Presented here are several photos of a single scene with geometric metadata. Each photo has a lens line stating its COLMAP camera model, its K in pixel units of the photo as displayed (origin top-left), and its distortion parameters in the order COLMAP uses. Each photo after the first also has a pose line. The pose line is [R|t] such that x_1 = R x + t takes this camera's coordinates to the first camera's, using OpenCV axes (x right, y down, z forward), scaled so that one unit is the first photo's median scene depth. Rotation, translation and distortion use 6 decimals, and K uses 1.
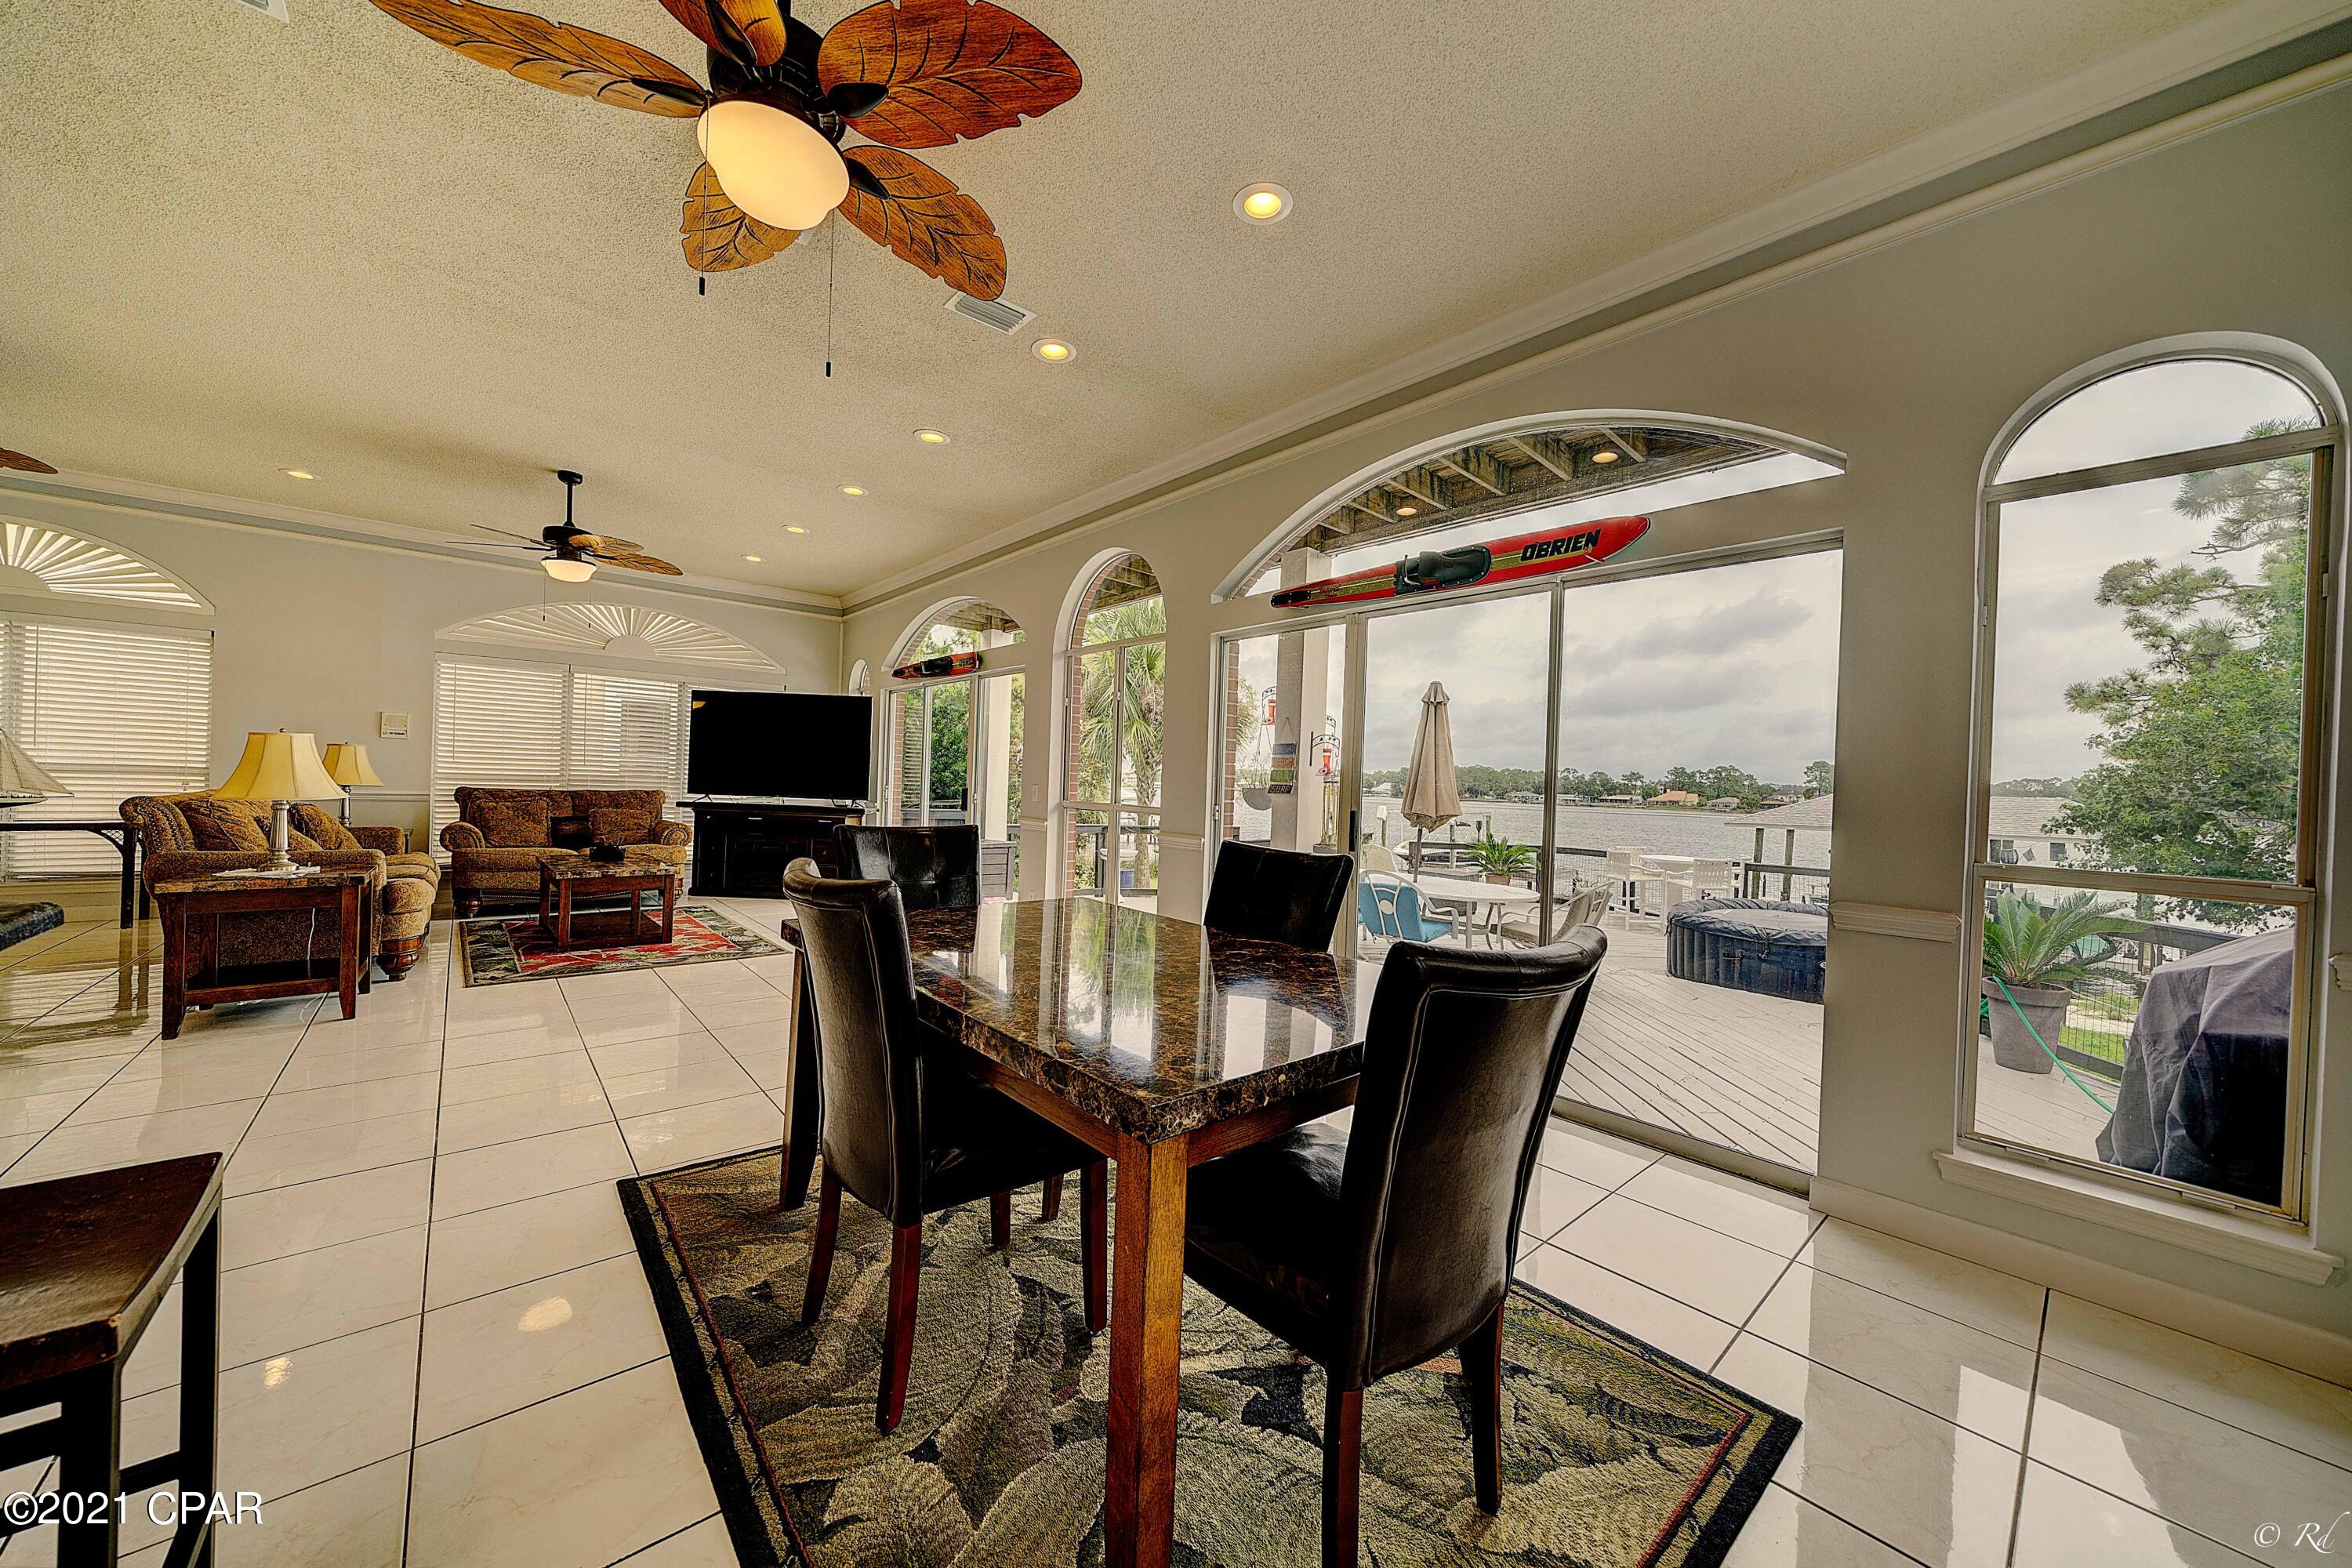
lens RADIAL K [[809.6, 0, 1177.7], [0, 809.6, 789.9], [0, 0, 1]] dist [-0.000785, -0.000068]
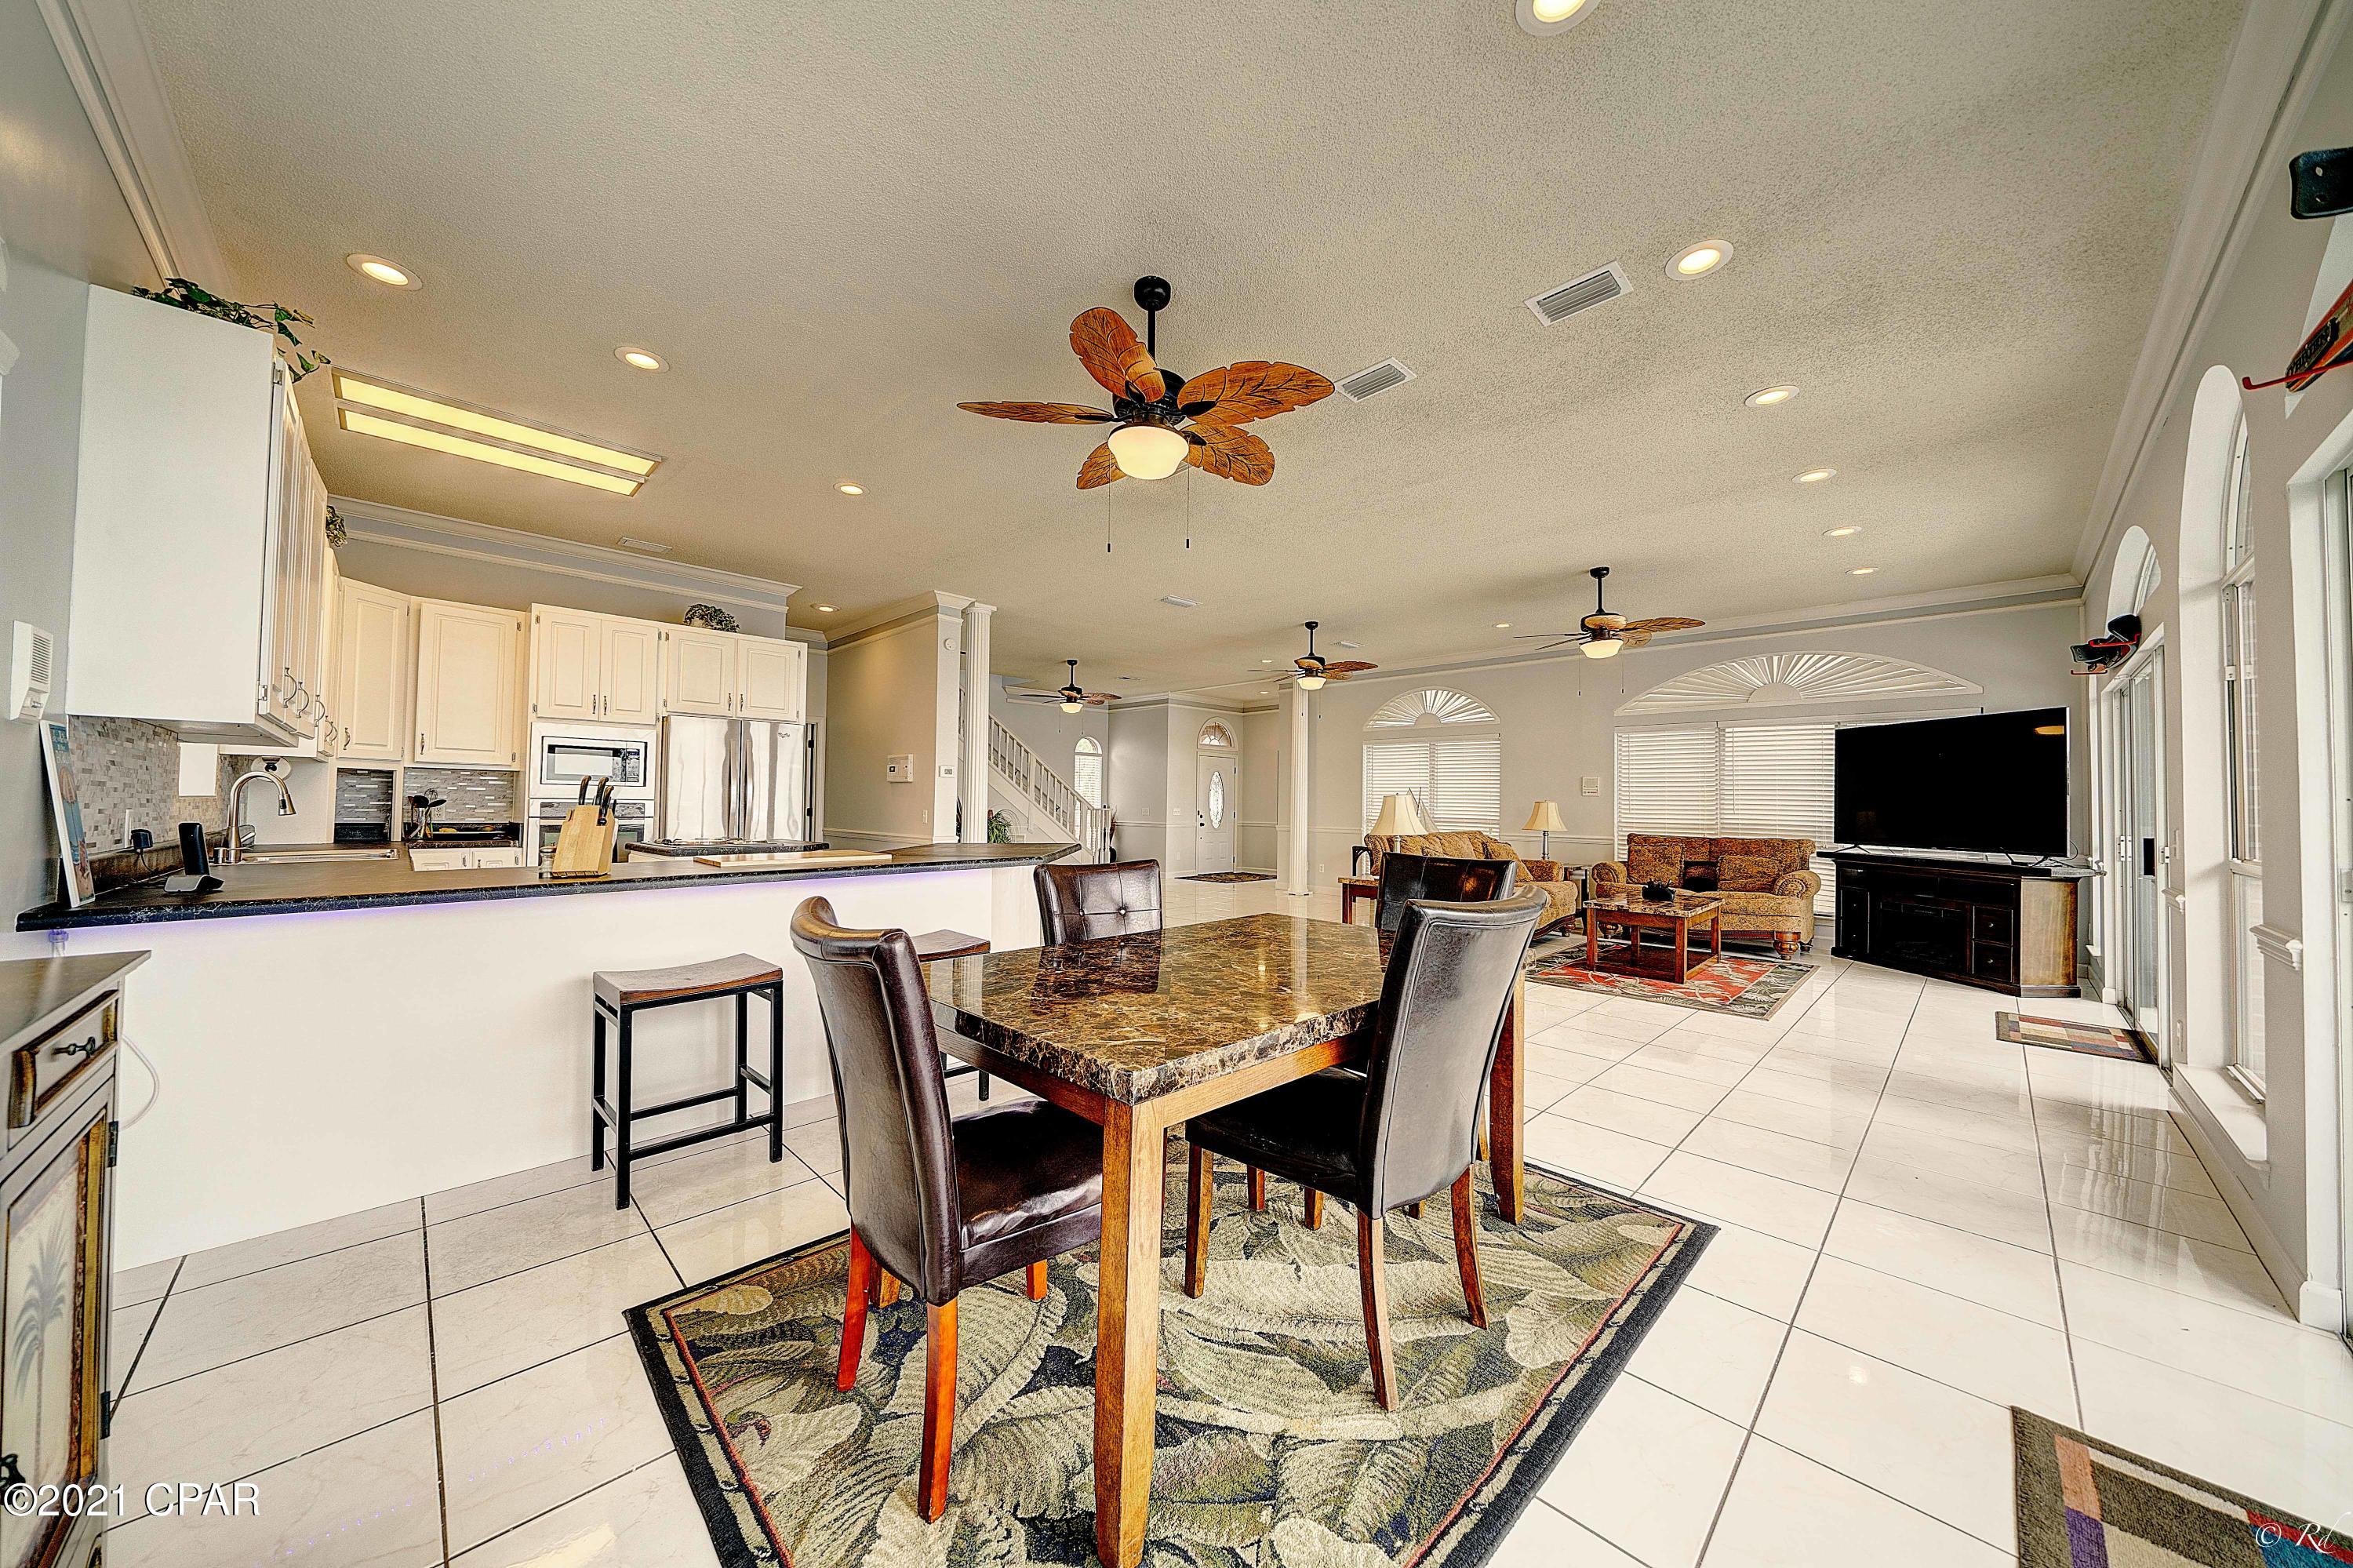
lens RADIAL K [[798.0, 0, 1182.3], [0, 798.0, 773.8], [0, 0, 1]] dist [0.000323, 0.000029]
pose [[0.068551, -0.070869, -0.995127, 0.280609], [-0.021574, 0.997135, -0.072498, 0.008742], [0.997414, 0.026439, 0.066825, 0.236881]]
